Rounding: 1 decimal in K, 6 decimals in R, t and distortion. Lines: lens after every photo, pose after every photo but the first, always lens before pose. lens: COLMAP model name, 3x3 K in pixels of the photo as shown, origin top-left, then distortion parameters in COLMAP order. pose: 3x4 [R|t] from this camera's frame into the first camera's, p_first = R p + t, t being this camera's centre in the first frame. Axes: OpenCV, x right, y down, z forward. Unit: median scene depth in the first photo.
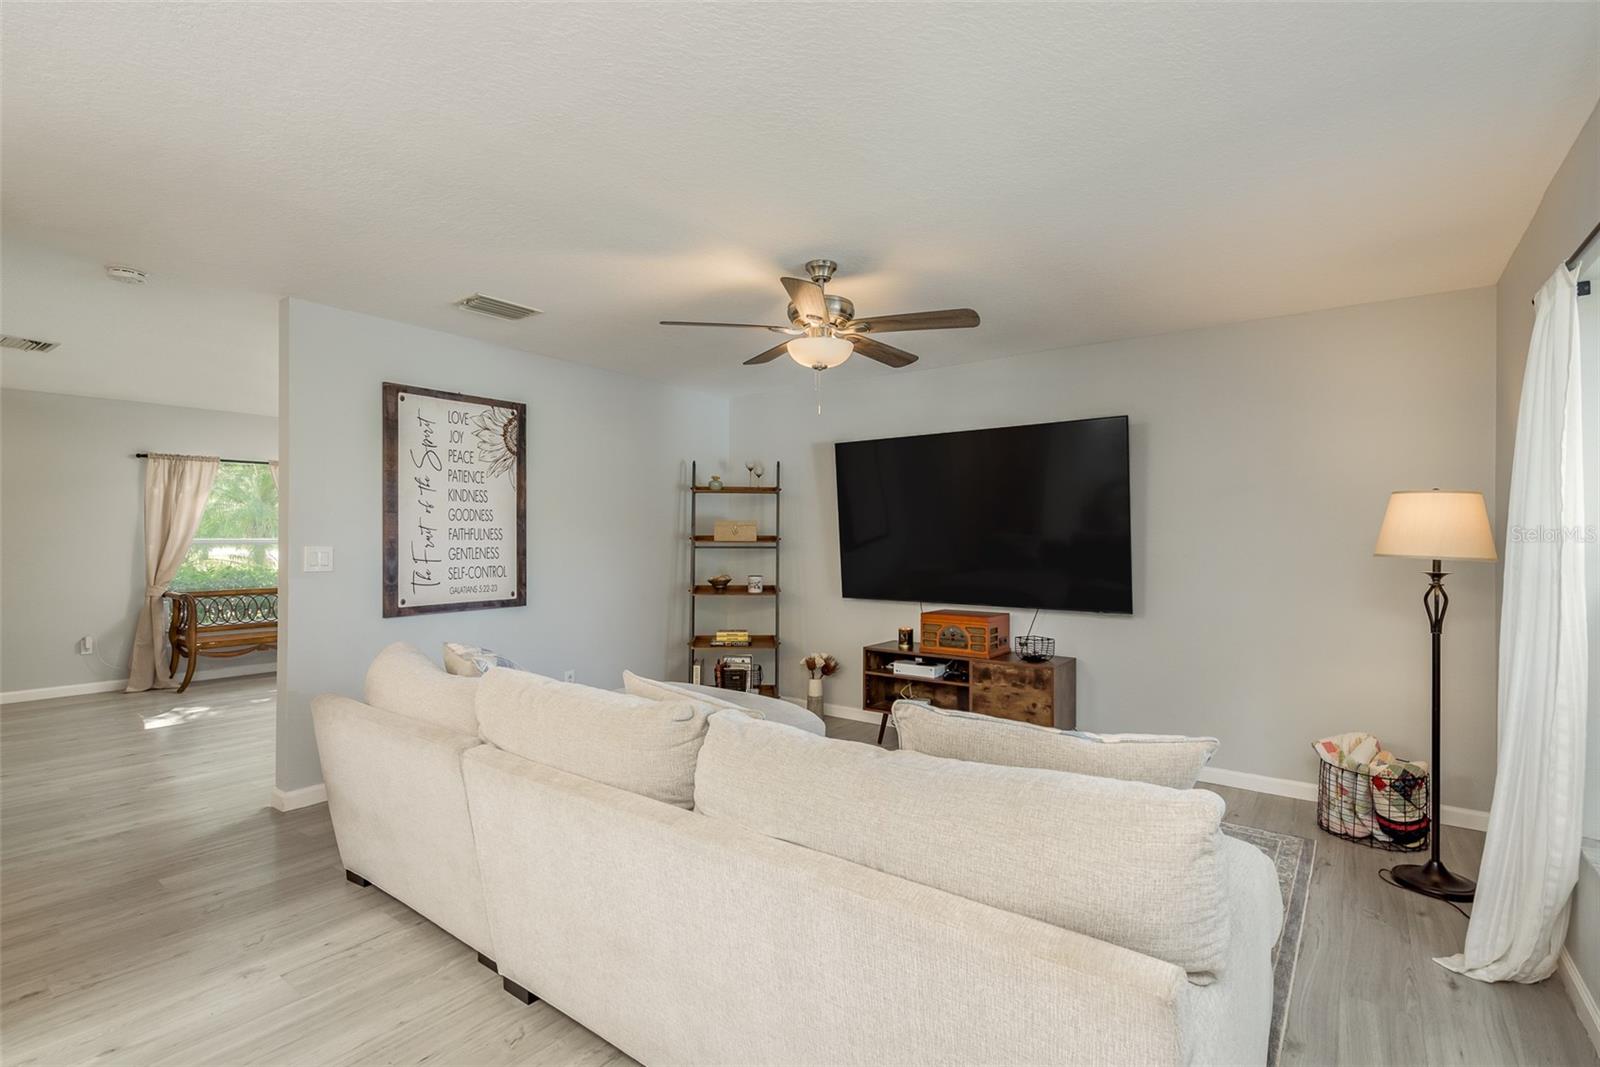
lens RADIAL K [[738.1, 0, 800.0], [0, 738.1, 533.5], [0, 0, 1]] dist [0.001534, 0.000093]
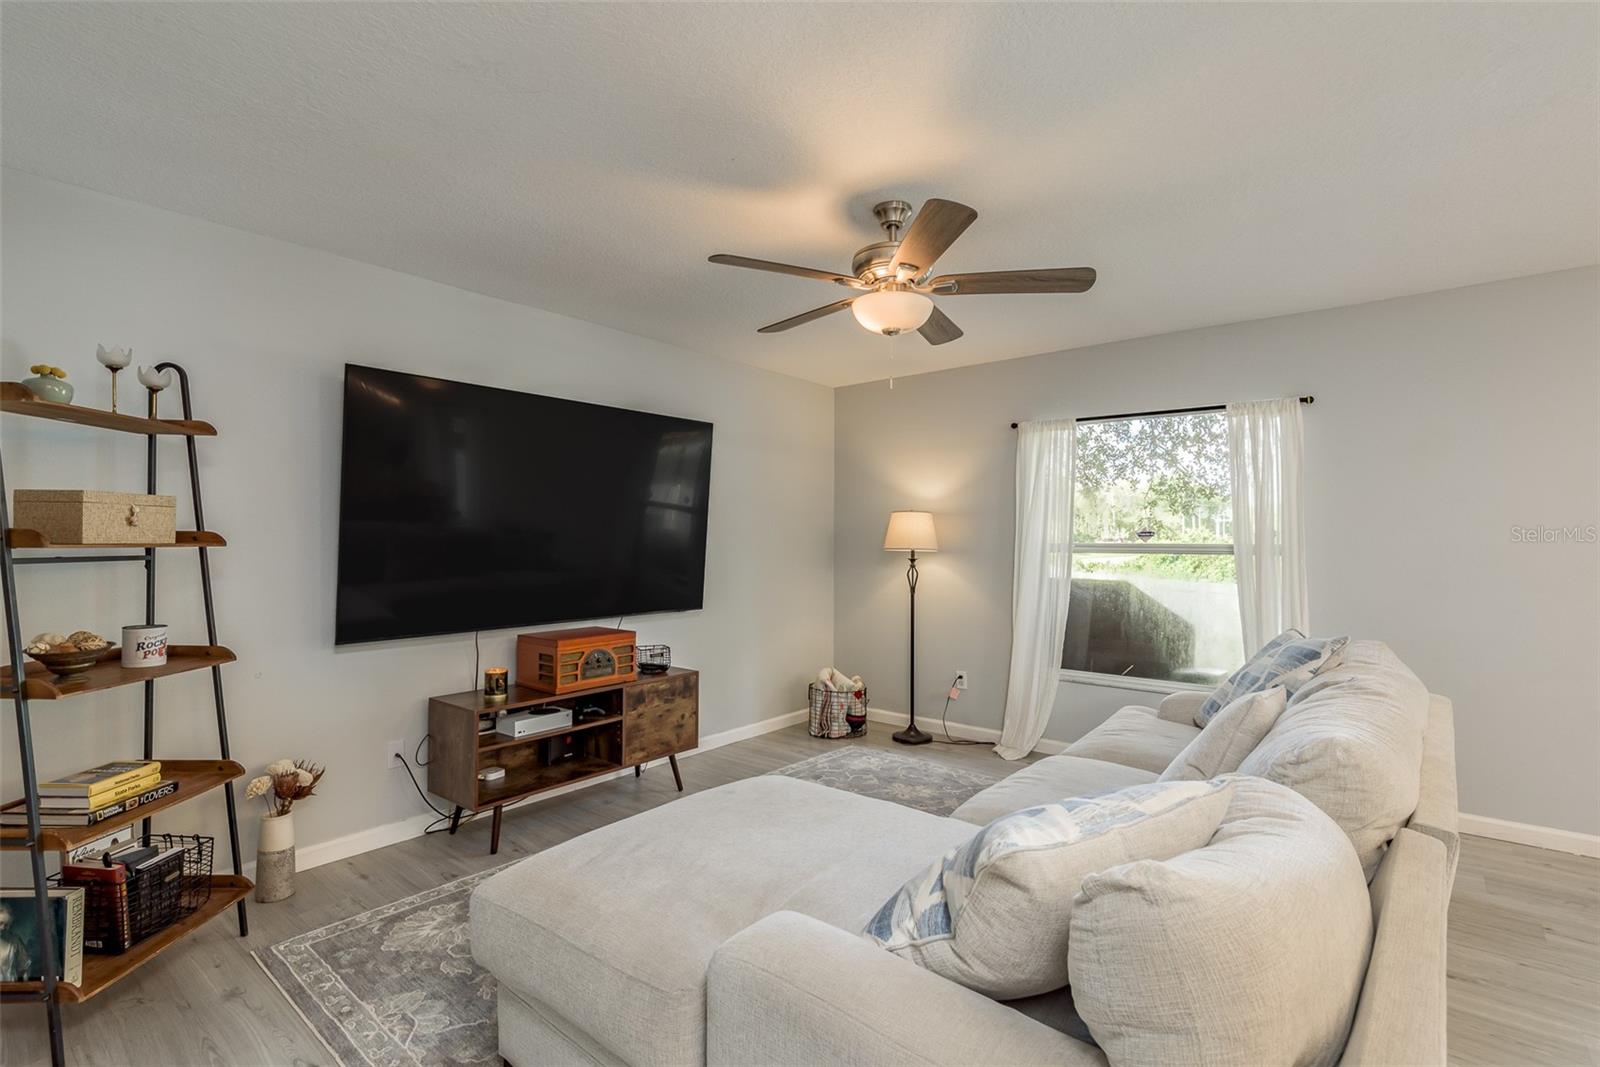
lens RADIAL K [[738.1, 0, 800.0], [0, 738.1, 533.5], [0, 0, 1]] dist [0.001534, 0.000093]
pose [[0.055060, 0.006006, 0.998465, -0.589207], [-0.007381, 0.999957, -0.005608, 0.004035], [-0.998456, -0.007060, 0.055102, 0.770179]]
